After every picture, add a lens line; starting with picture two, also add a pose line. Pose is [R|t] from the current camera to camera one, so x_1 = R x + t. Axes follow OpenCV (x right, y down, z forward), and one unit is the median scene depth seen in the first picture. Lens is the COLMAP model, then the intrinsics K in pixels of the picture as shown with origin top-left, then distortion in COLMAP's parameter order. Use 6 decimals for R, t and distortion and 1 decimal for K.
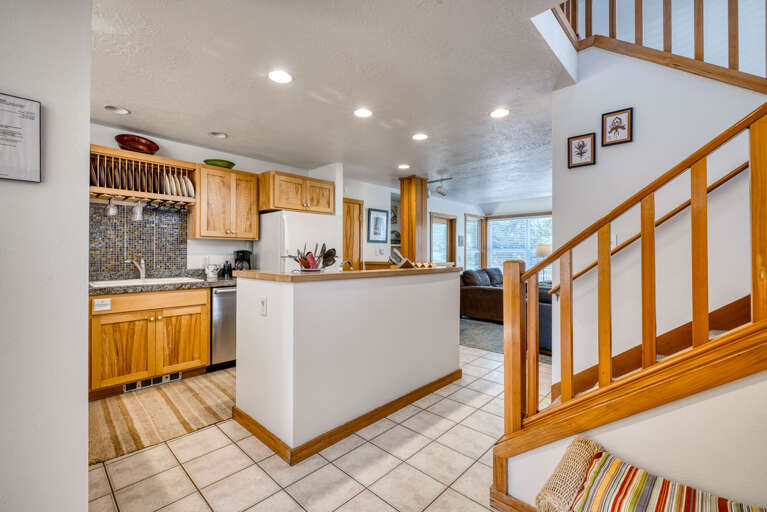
lens RADIAL K [[333.4, 0, 381.3], [0, 333.4, 253.0], [0, 0, 1]] dist [-0.002085, -0.000644]
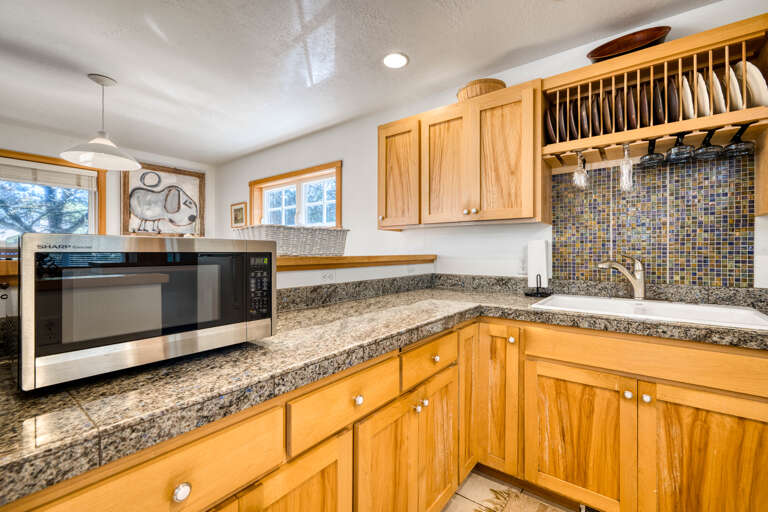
lens RADIAL K [[333.8, 0, 381.4], [0, 333.8, 252.3], [0, 0, 1]] dist [-0.002085, -0.000644]
pose [[0.102709, -0.003413, -0.994706, -0.250172], [0.001139, 0.999994, -0.003314, 0.005019], [0.994711, -0.000793, 0.102712, 0.568378]]
